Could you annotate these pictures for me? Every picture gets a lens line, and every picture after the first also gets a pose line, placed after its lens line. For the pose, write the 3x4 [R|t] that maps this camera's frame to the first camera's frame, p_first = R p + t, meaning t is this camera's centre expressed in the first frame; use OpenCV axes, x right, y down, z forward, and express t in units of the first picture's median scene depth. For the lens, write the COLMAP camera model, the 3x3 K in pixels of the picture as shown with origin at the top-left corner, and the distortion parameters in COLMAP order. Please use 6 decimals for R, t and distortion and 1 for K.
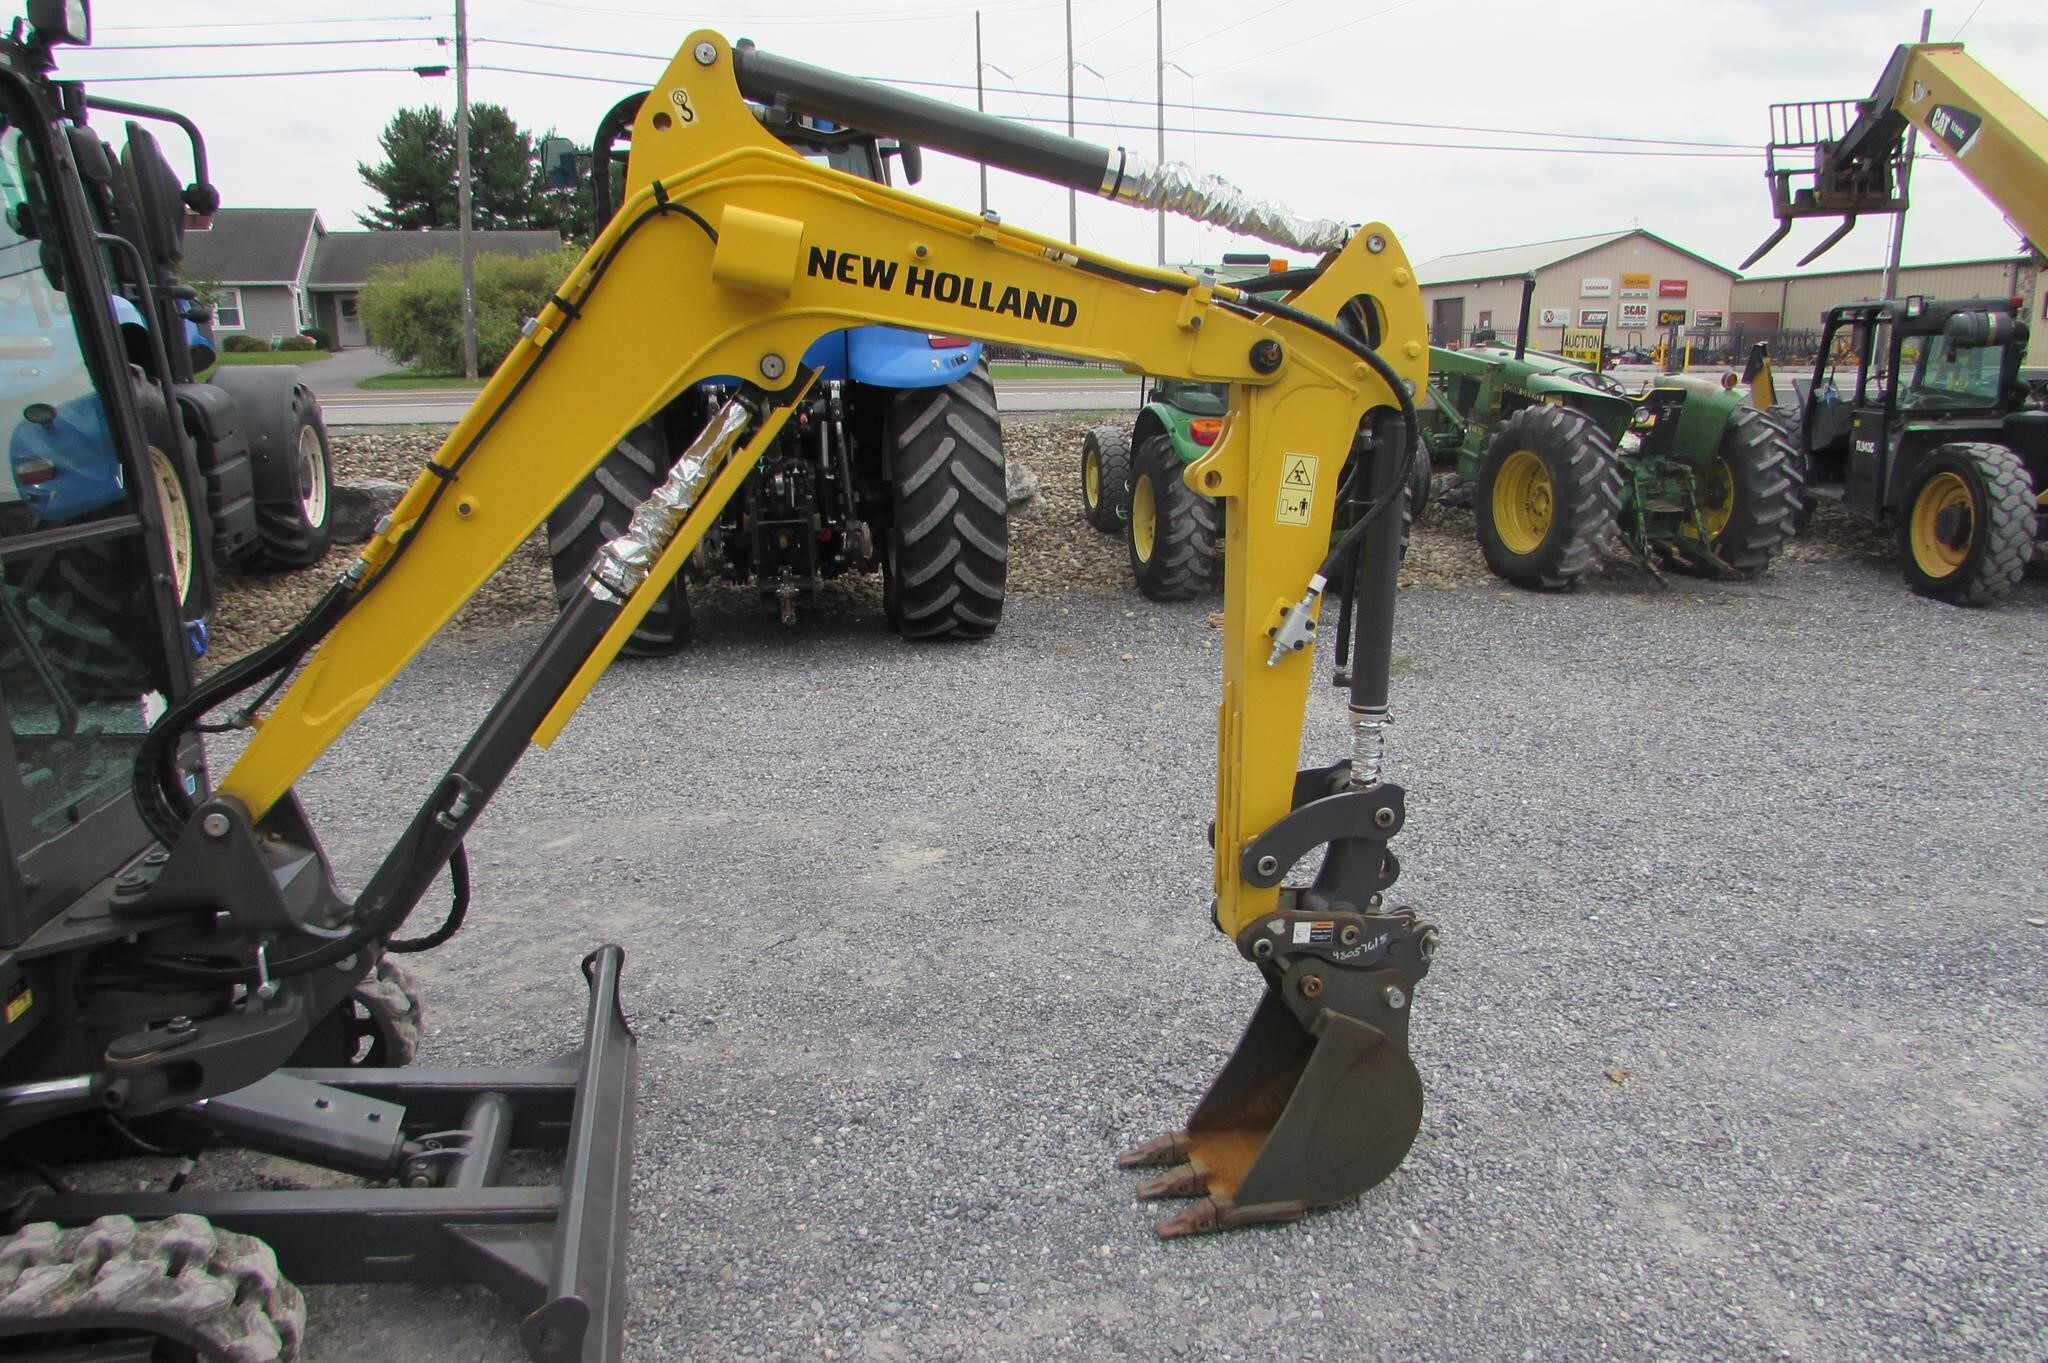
lens RADIAL K [[1453.3, 0, 1129.0], [0, 1453.3, 829.8], [0, 0, 1]] dist [-0.050703, 0.028804]
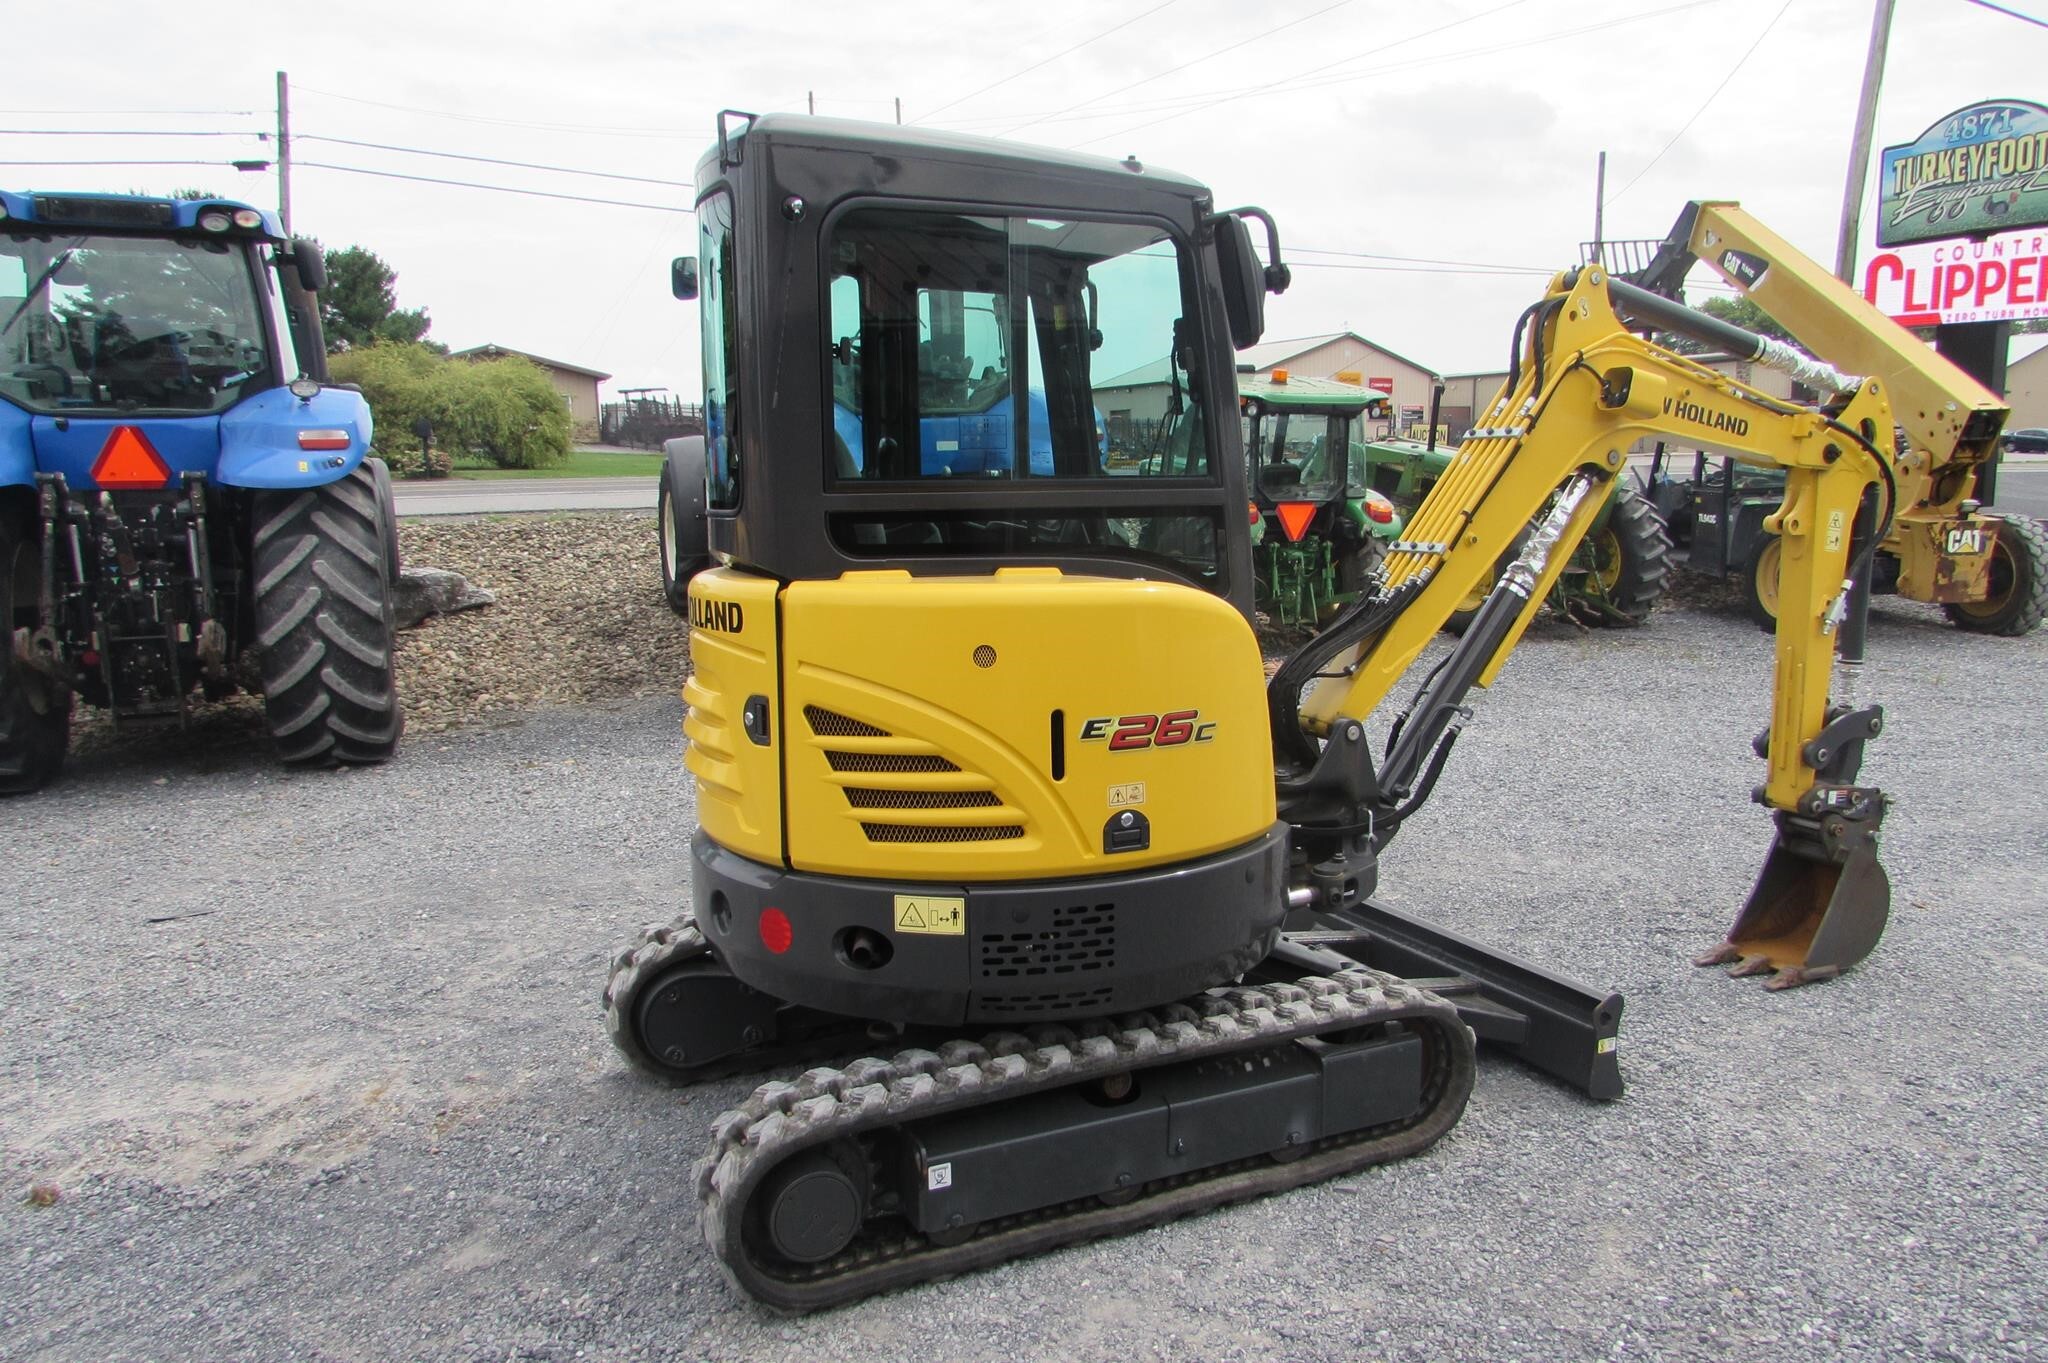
lens RADIAL K [[1453.3, 0, 1129.0], [0, 1453.3, 829.8], [0, 0, 1]] dist [-0.050703, 0.028804]
pose [[0.978663, -0.053757, 0.198316, -0.321011], [0.065374, 0.996479, -0.052500, 0.045738], [-0.194795, 0.064345, 0.978731, -0.142717]]
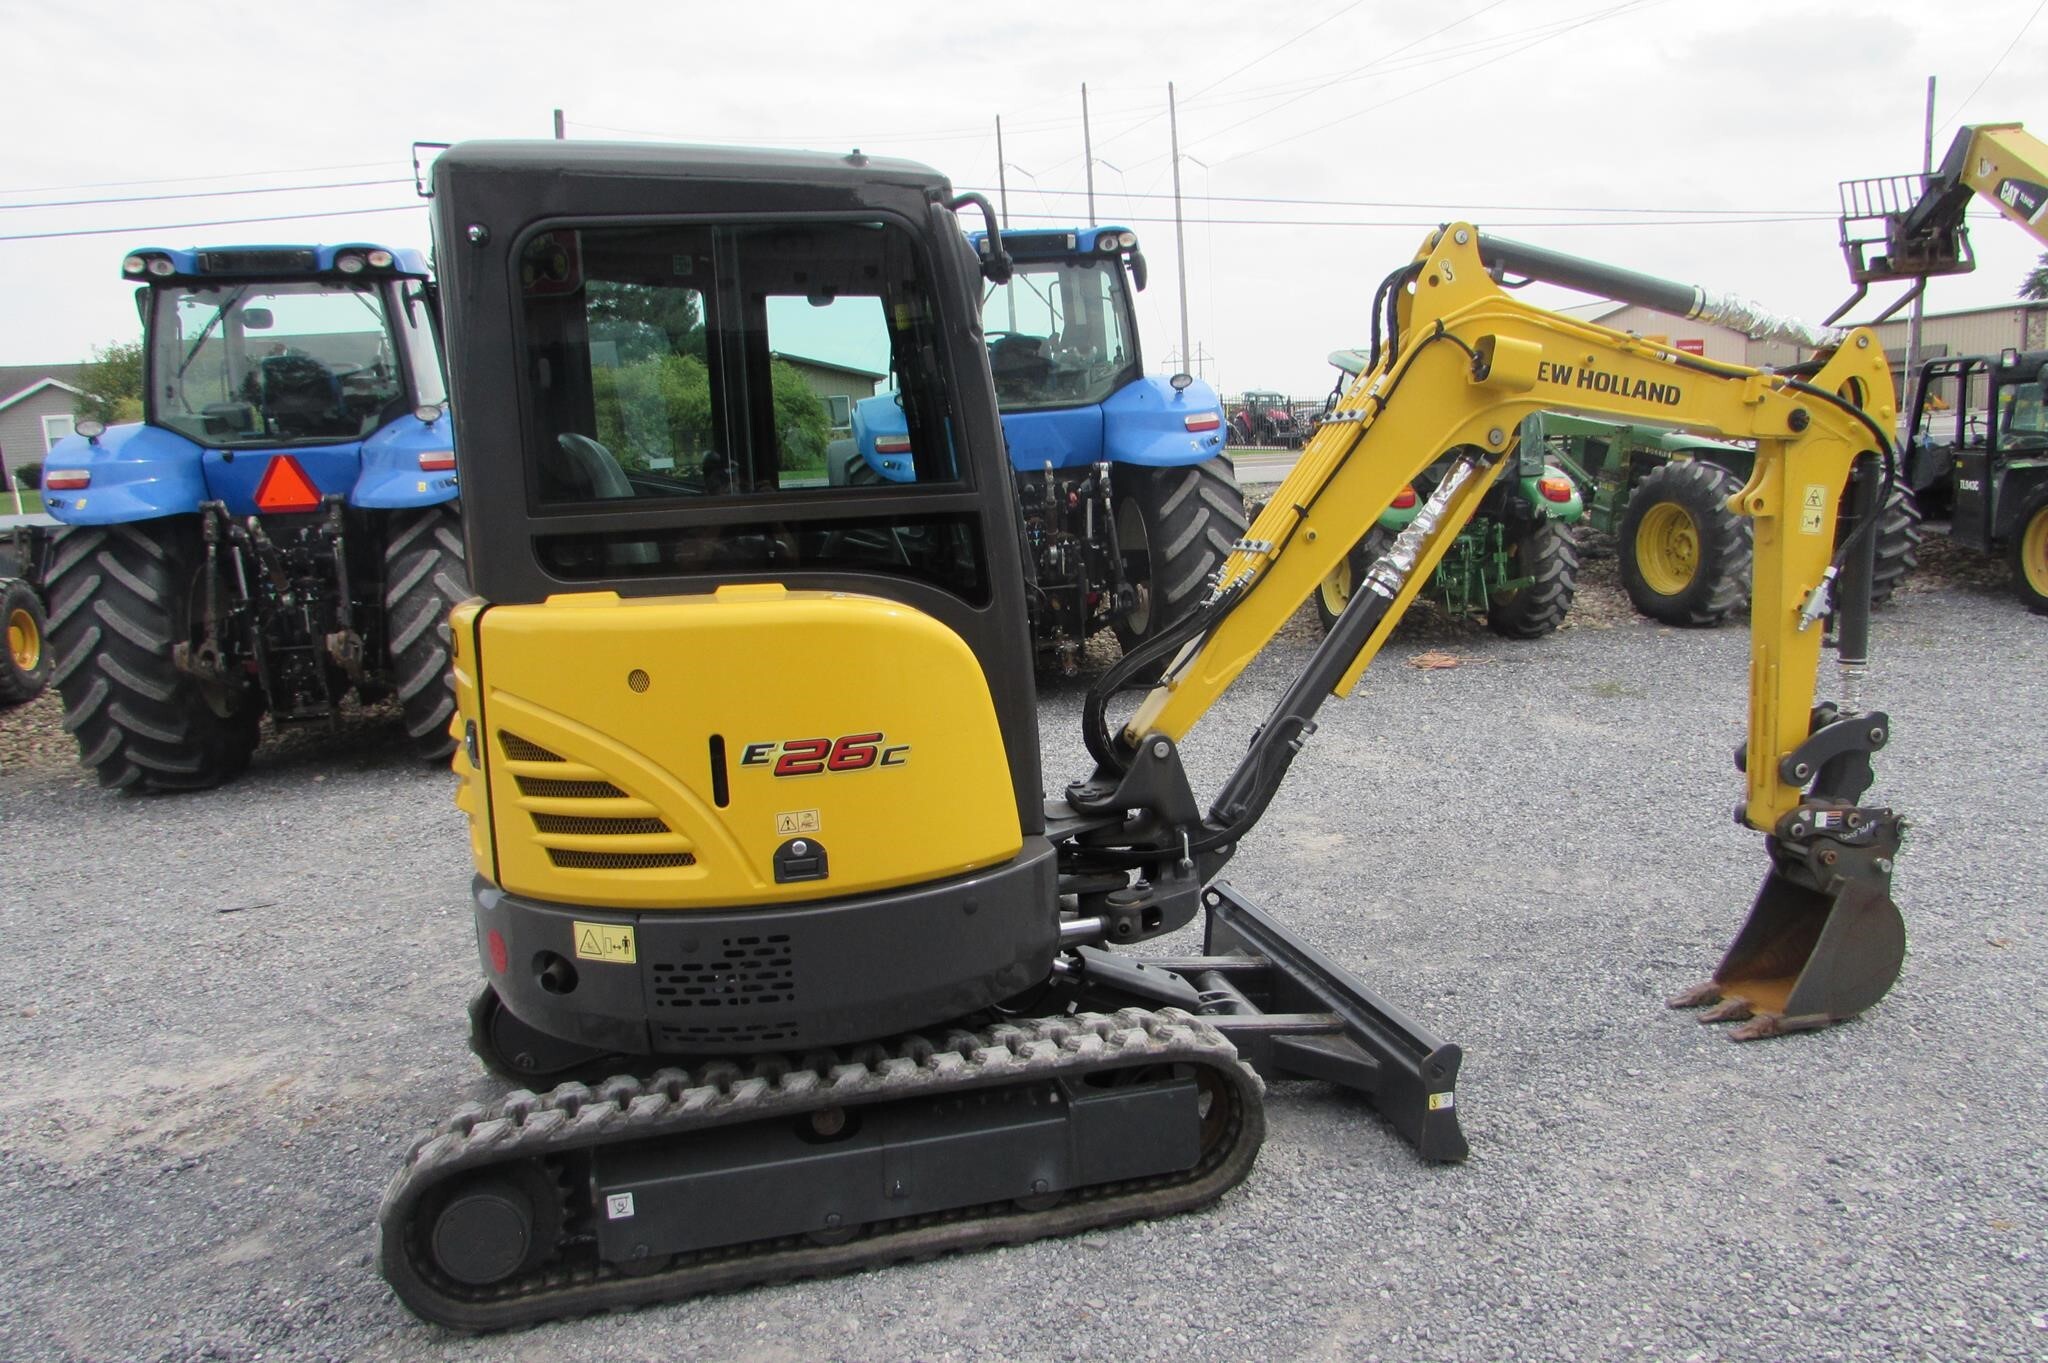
lens RADIAL K [[1472.4, 0, 1139.0], [0, 1472.4, 826.8], [0, 0, 1]] dist [-0.047404, 0.024511]
pose [[0.999079, -0.042695, -0.004379, -0.175849], [0.042373, 0.997441, -0.057585, 0.042908], [0.006826, 0.057347, 0.998331, -0.138713]]
